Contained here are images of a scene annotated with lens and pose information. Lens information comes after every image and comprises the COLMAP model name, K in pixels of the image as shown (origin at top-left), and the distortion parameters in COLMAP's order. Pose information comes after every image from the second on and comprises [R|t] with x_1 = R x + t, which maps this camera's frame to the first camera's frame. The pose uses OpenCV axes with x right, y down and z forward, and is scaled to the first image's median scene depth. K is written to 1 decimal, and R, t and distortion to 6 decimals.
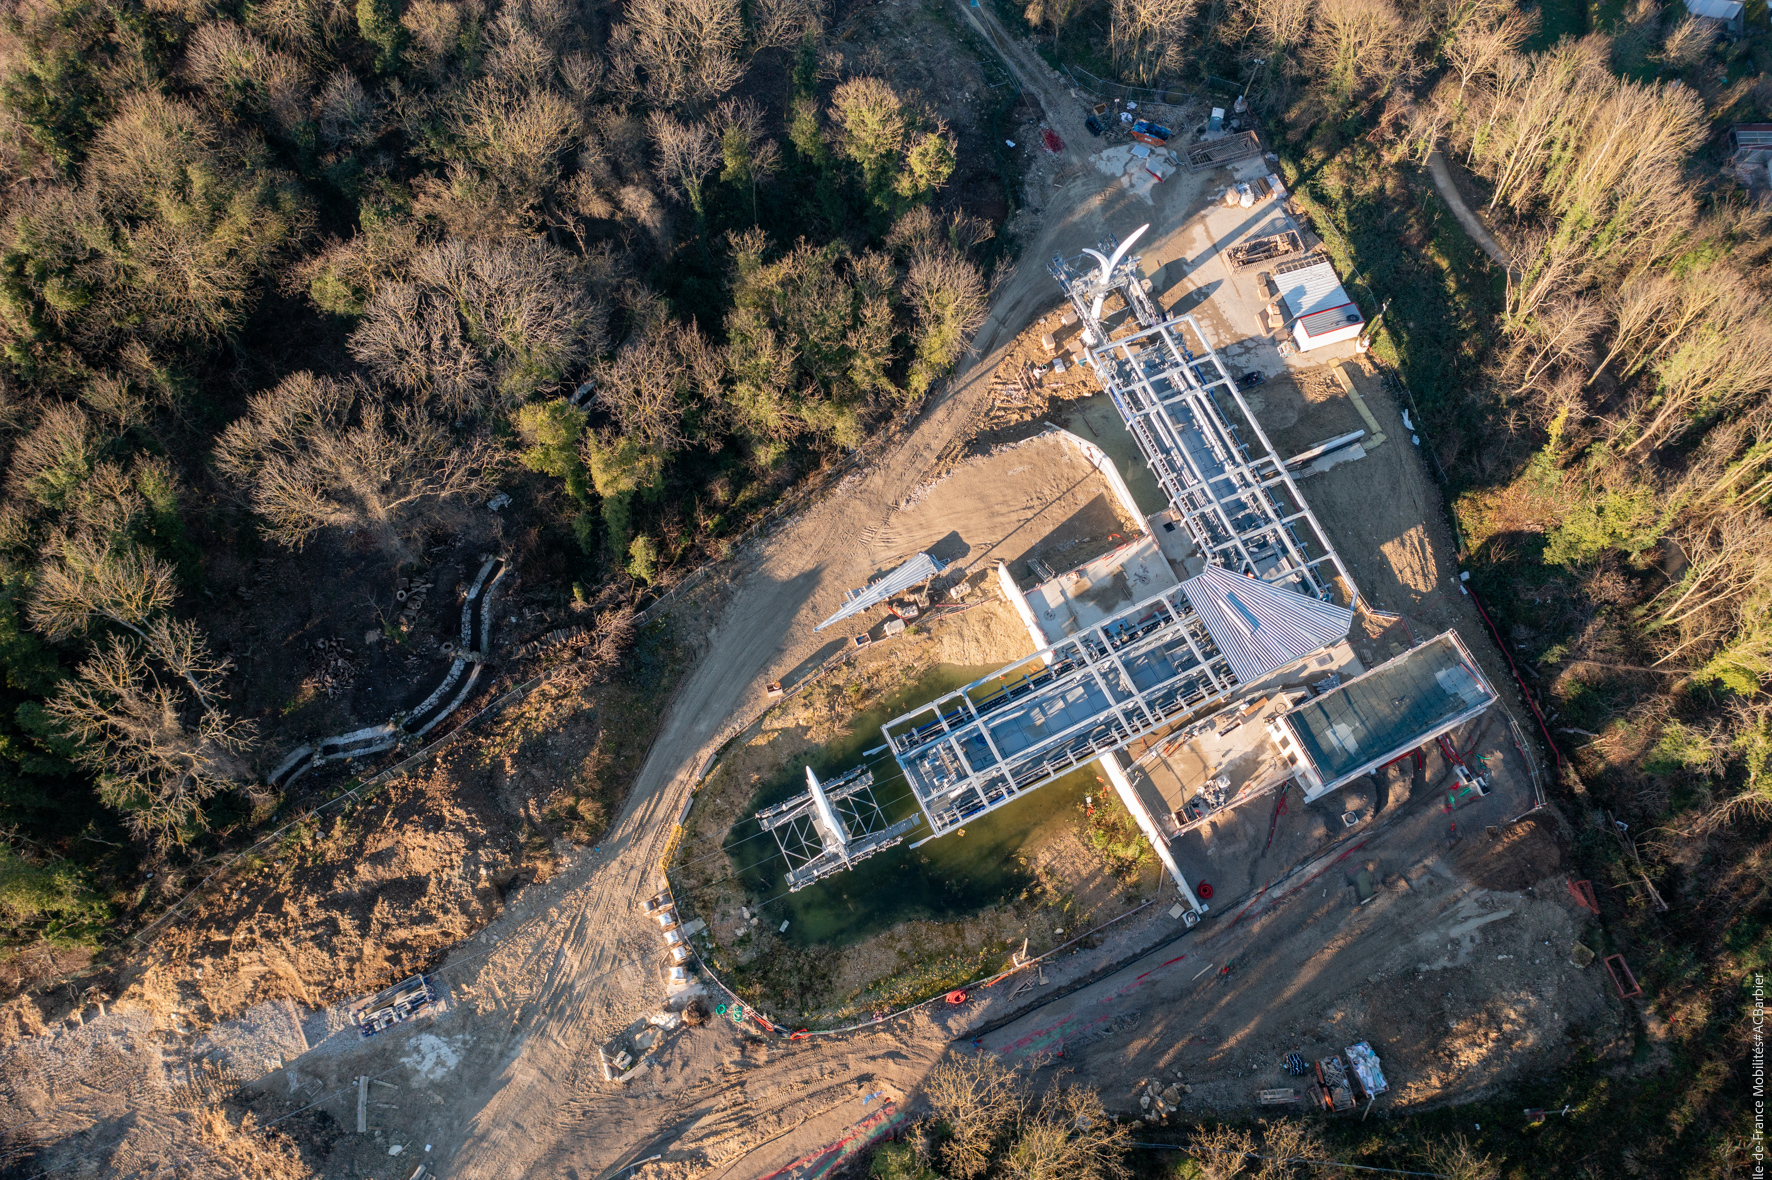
lens RADIAL K [[1385.0, 0, 857.5], [0, 1385.0, 530.6], [0, 0, 1]] dist [-0.016140, -0.000609]
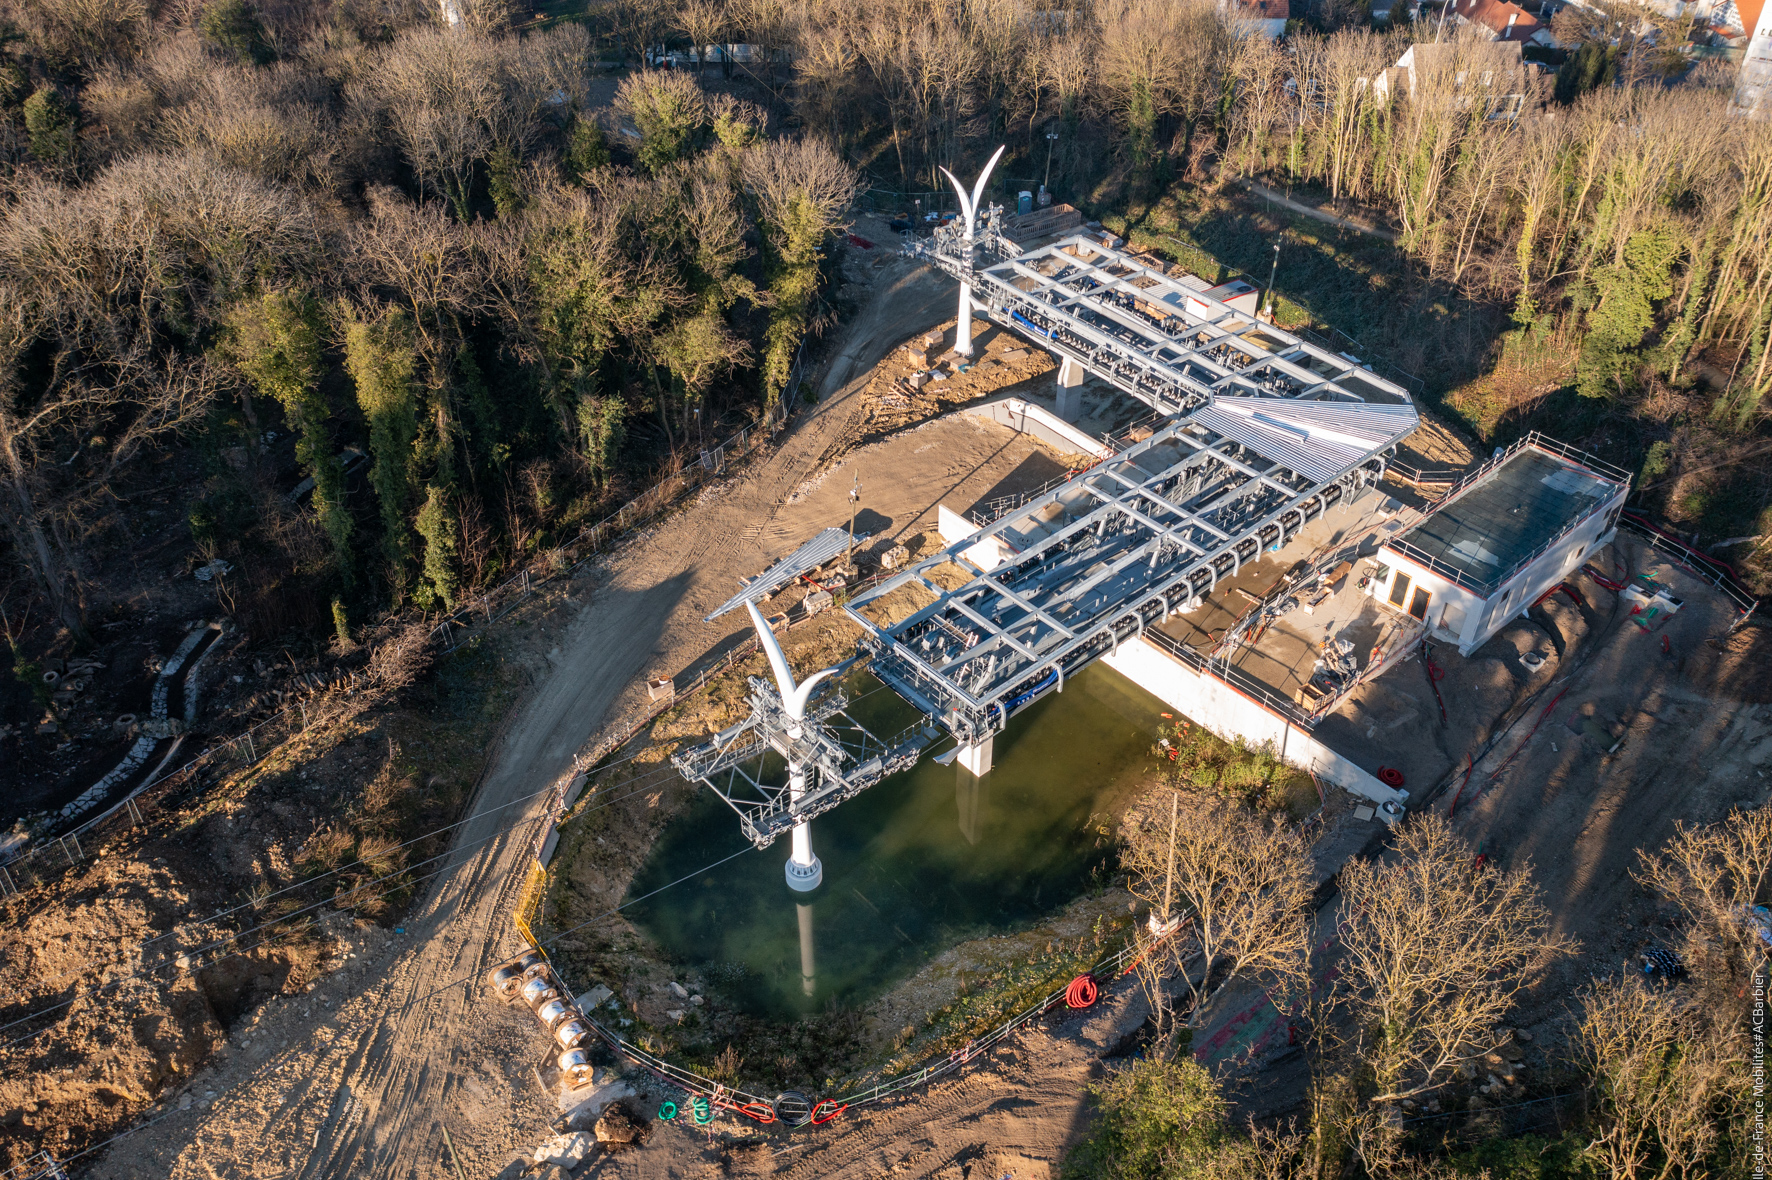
lens RADIAL K [[1385.0, 0, 857.5], [0, 1385.0, 530.6], [0, 0, 1]] dist [-0.016140, -0.000609]
pose [[0.967665, -0.146338, 0.205448, -0.100201], [0.226982, 0.860435, -0.456213, 0.394520], [-0.110014, 0.488095, 0.865829, 0.415184]]
